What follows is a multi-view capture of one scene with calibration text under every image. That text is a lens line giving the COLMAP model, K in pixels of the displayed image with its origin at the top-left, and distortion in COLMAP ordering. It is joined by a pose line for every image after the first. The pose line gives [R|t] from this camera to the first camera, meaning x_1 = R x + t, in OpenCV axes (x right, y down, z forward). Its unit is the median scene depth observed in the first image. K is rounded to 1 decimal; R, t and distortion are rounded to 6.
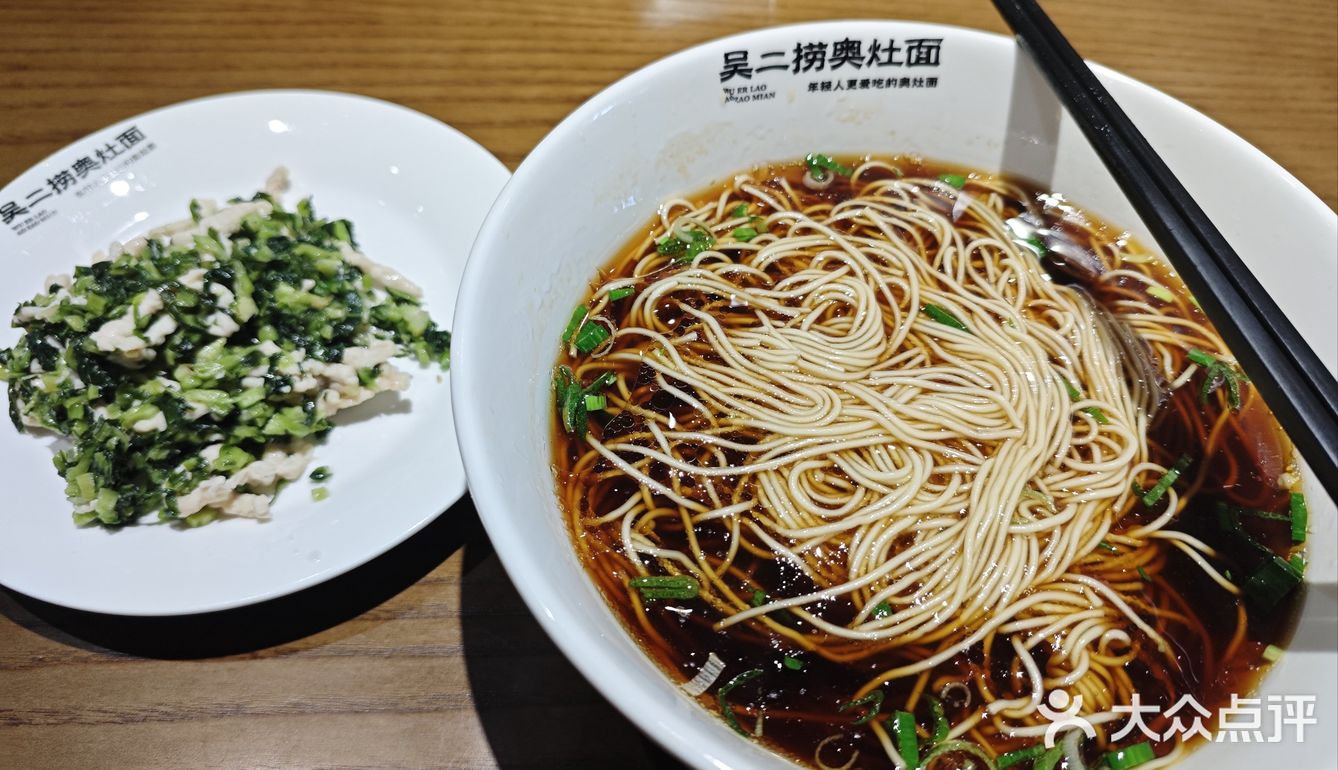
lens RADIAL K [[922.7, 0, 669.8], [0, 922.7, 381.6], [0, 0, 1]] dist [-0.006287, -0.002930]
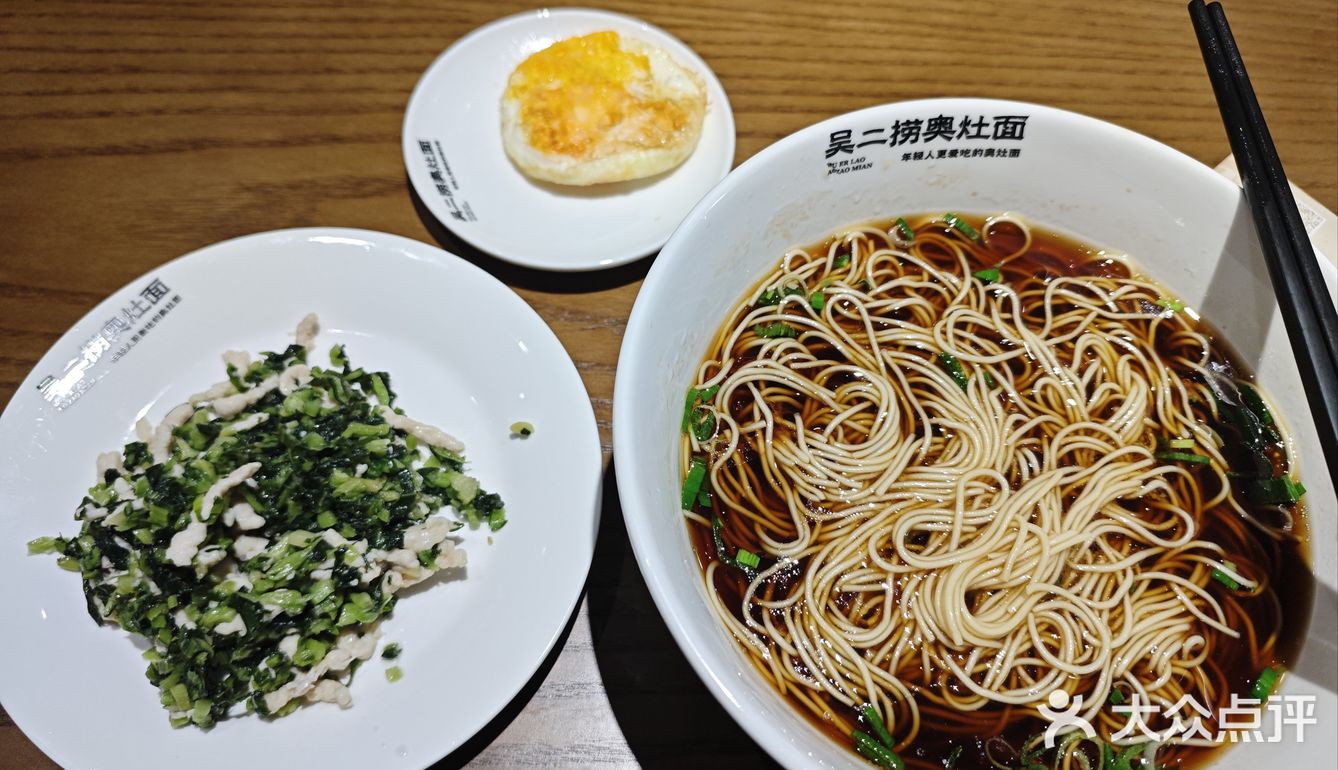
lens RADIAL K [[922.7, 0, 669.9], [0, 922.7, 388.2], [0, 0, 1]] dist [-0.006287, -0.002930]
pose [[0.999846, 0.017509, 0.001455, -0.122076], [-0.017533, 0.989017, 0.146757, -0.201742], [0.001130, -0.146760, 0.989172, -0.125658]]
